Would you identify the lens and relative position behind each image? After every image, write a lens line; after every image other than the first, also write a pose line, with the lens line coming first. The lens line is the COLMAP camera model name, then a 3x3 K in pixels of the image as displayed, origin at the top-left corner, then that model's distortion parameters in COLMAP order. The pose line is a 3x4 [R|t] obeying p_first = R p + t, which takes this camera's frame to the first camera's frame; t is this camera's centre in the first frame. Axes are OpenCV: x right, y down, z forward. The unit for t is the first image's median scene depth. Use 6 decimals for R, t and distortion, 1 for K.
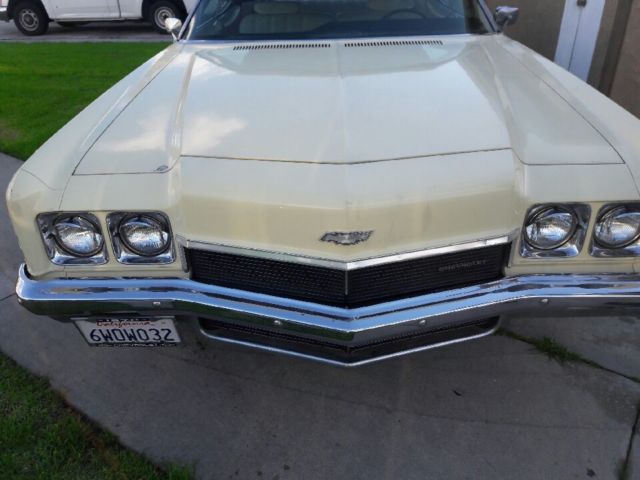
lens RADIAL K [[518.7, 0, 314.2], [0, 518.7, 239.9], [0, 0, 1]] dist [0.068493, -0.091131]
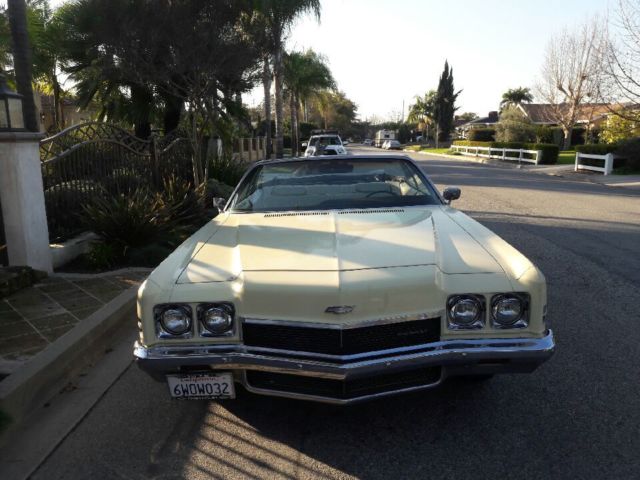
lens RADIAL K [[521.7, 0, 317.3], [0, 521.7, 244.7], [0, 0, 1]] dist [0.056907, -0.099592]
pose [[0.999944, -0.007366, -0.007652, 0.000557], [0.004671, 0.952005, -0.306046, 0.272455], [0.009539, 0.305993, 0.951986, -0.621097]]
